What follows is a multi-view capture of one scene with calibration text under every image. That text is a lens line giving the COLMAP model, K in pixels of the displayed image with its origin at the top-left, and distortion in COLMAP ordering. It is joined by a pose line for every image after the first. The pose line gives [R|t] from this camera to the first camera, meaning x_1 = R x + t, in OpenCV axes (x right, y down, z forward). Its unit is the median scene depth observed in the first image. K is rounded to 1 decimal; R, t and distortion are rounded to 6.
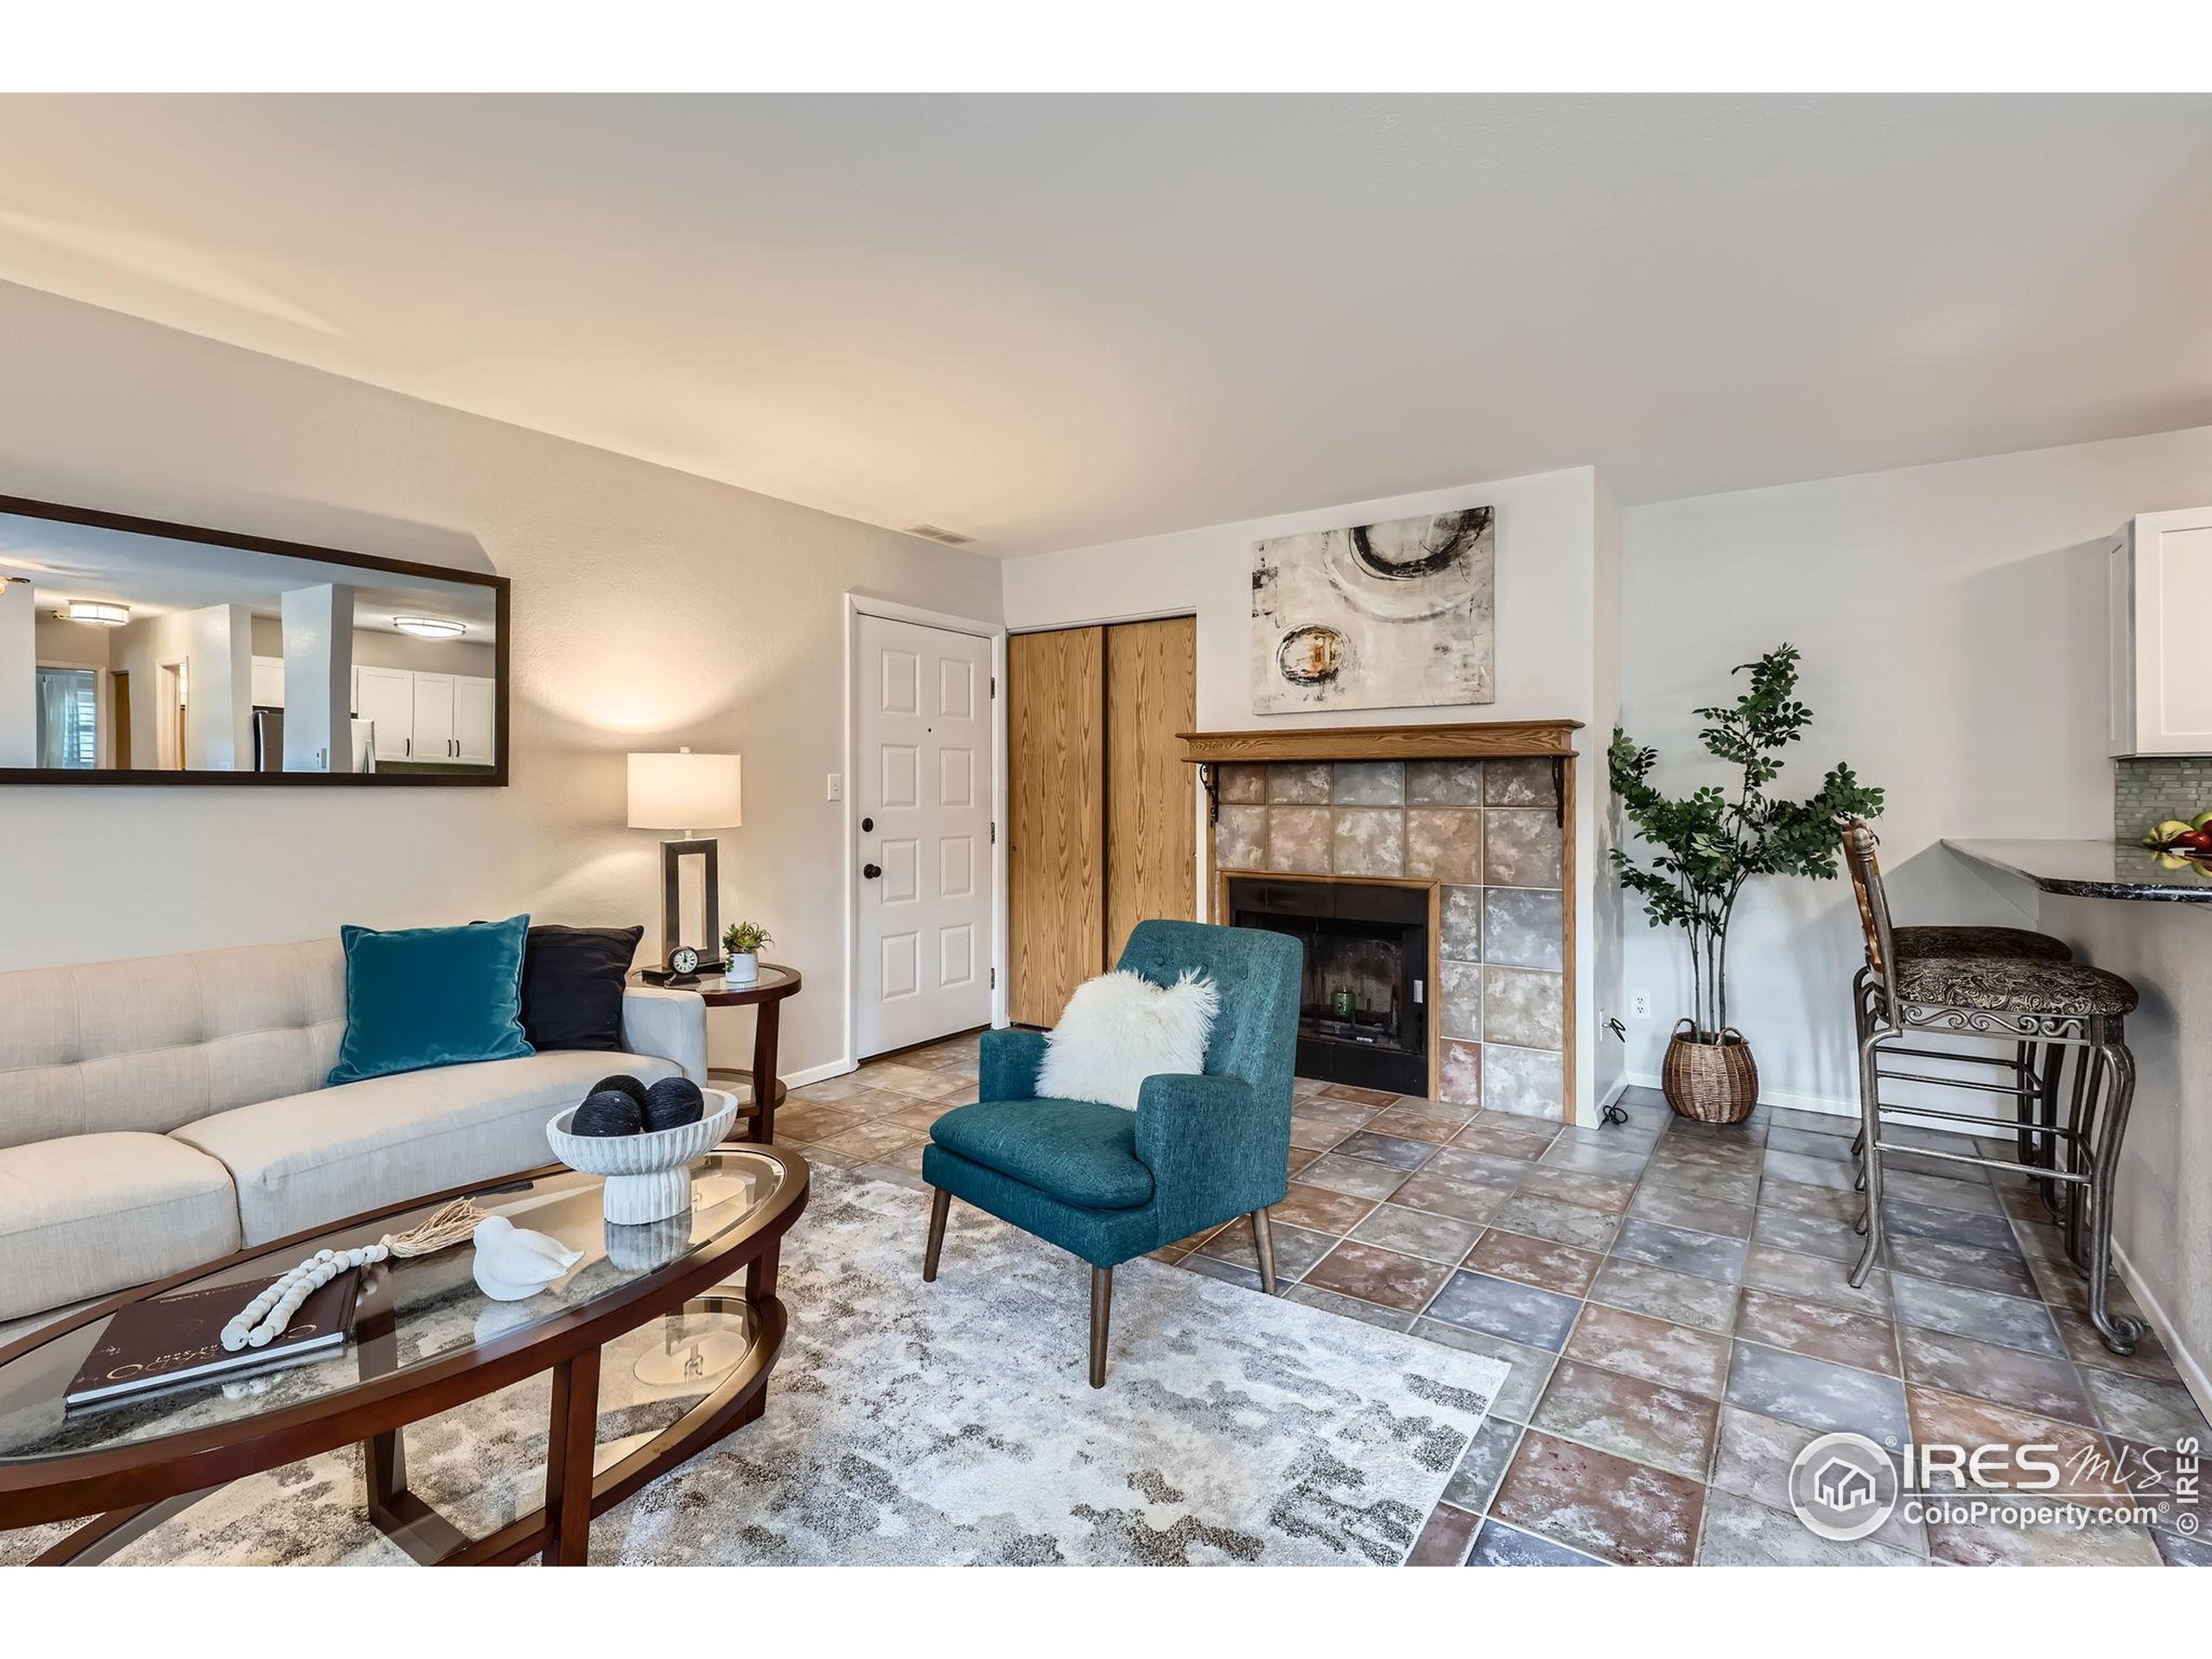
lens RADIAL K [[1037.7, 0, 1105.0], [0, 1037.7, 785.8], [0, 0, 1]] dist [0.002632, -0.000590]
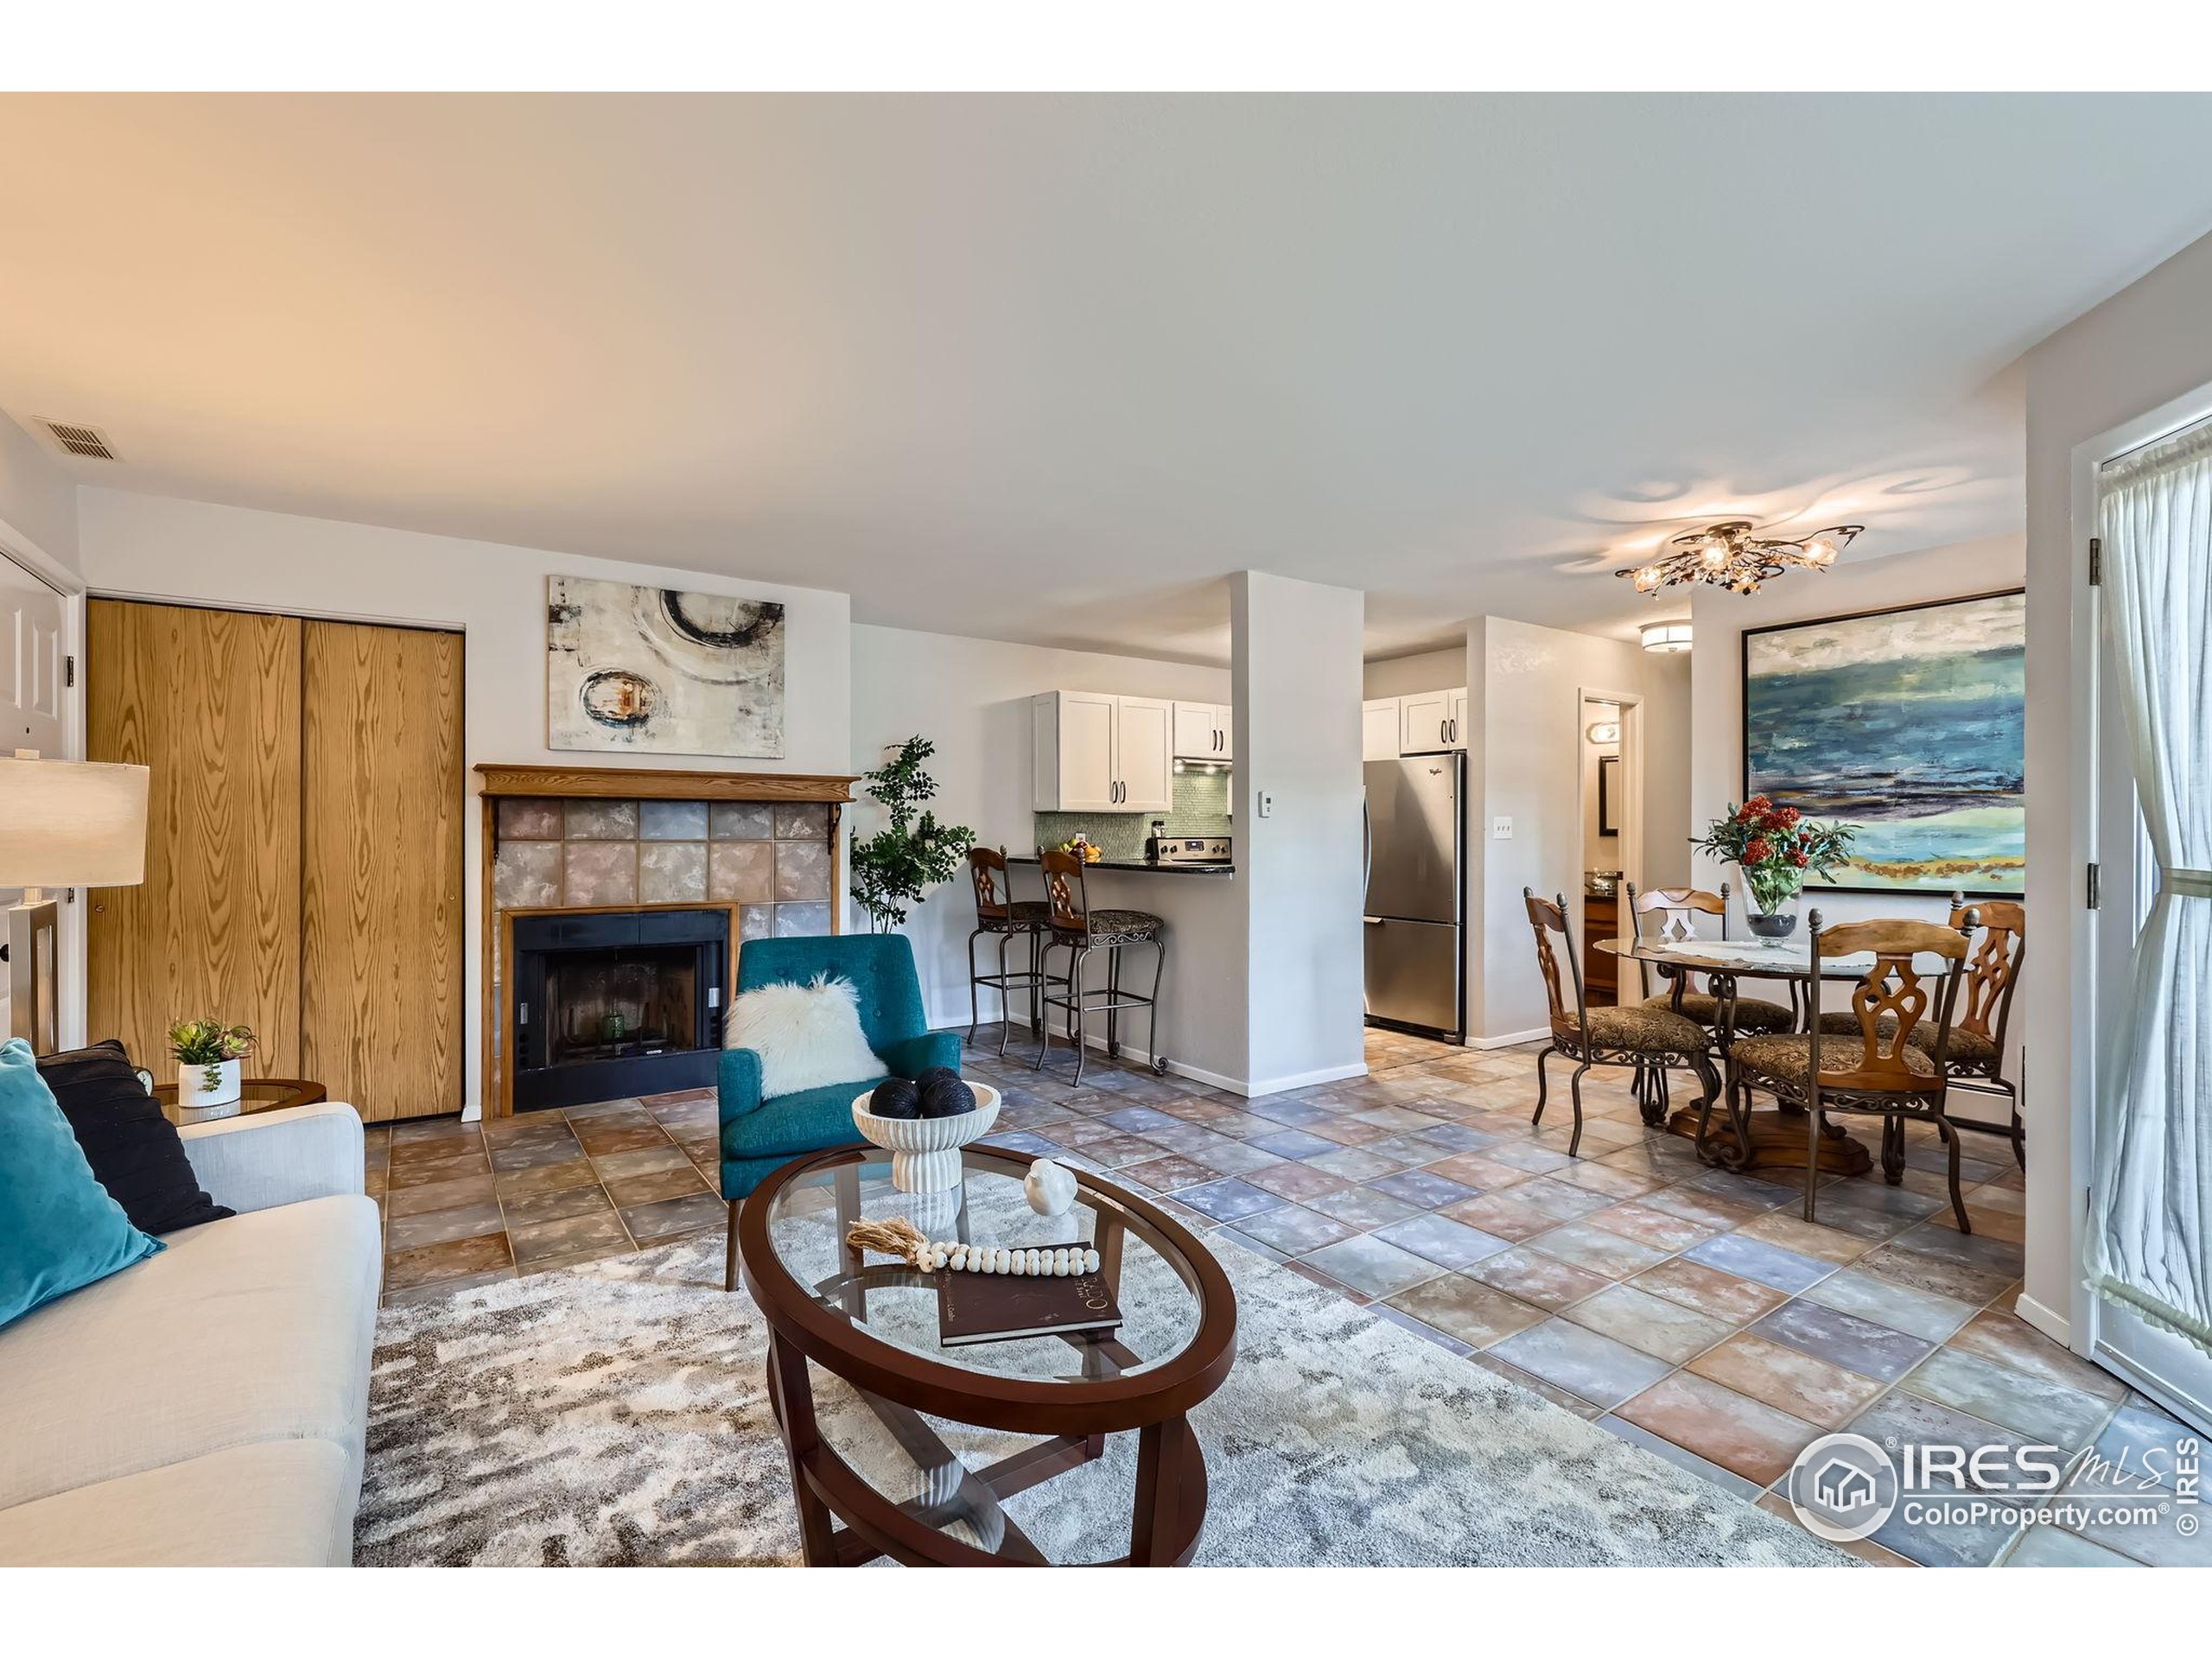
lens RADIAL K [[1023.3, 0, 1106.1], [0, 1023.3, 814.9], [0, 0, 1]] dist [-0.001043, -0.000544]
pose [[0.349181, 0.015914, 0.936920, -0.627976], [-0.006819, 0.999872, -0.014442, 0.004620], [-0.937031, -0.001346, 0.349245, 0.177355]]
